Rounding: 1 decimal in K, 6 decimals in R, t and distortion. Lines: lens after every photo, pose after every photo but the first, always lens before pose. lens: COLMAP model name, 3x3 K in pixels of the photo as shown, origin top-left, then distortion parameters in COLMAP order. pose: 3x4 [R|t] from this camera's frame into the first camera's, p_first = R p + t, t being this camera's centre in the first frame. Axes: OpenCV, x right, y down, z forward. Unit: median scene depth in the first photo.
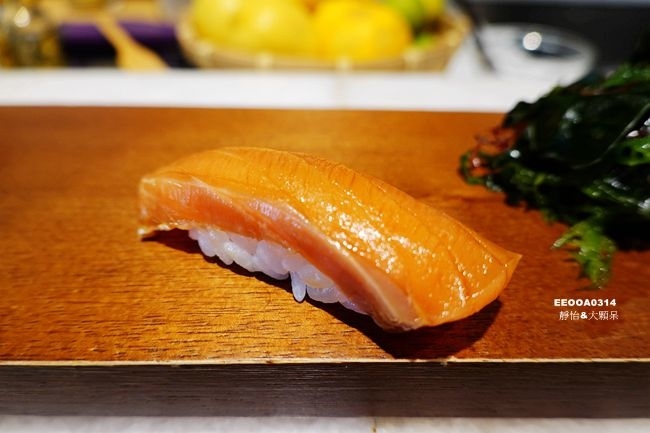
lens RADIAL K [[431.0, 0, 325.0], [0, 431.0, 216.5], [0, 0, 1]] dist [0.011458, -0.023419]
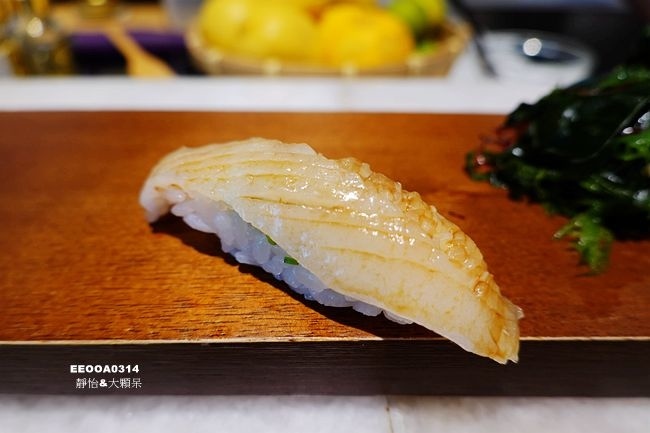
lens RADIAL K [[431.0, 0, 325.0], [0, 431.0, 216.5], [0, 0, 1]] dist [0.011458, -0.023419]
pose [[0.999979, -0.004926, -0.004300, -0.034472], [0.004854, 0.999852, -0.016488, 0.038728], [0.004380, 0.016467, 0.999855, -0.073948]]
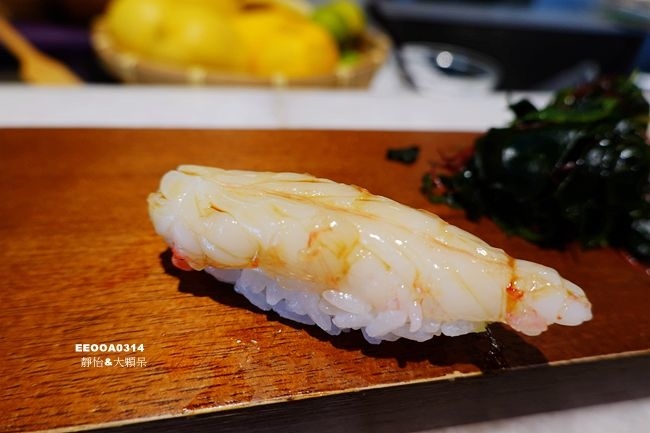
lens RADIAL K [[431.0, 0, 325.0], [0, 431.0, 216.5], [0, 0, 1]] dist [0.011458, -0.023419]
pose [[0.978991, -0.046193, 0.198603, -0.196235], [0.049607, 0.998694, -0.012247, -0.055718], [-0.197778, 0.021842, 0.980003, 0.006561]]
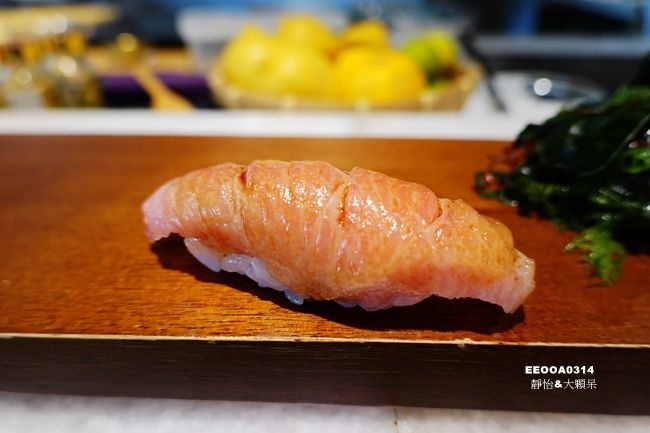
lens RADIAL K [[431.0, 0, 325.0], [0, 431.0, 216.5], [0, 0, 1]] dist [0.011458, -0.023419]
pose [[0.999192, 0.006858, -0.039602, -0.017564], [-0.011416, 0.993179, -0.116038, 0.133735], [0.038536, 0.116397, 0.992455, -0.090723]]
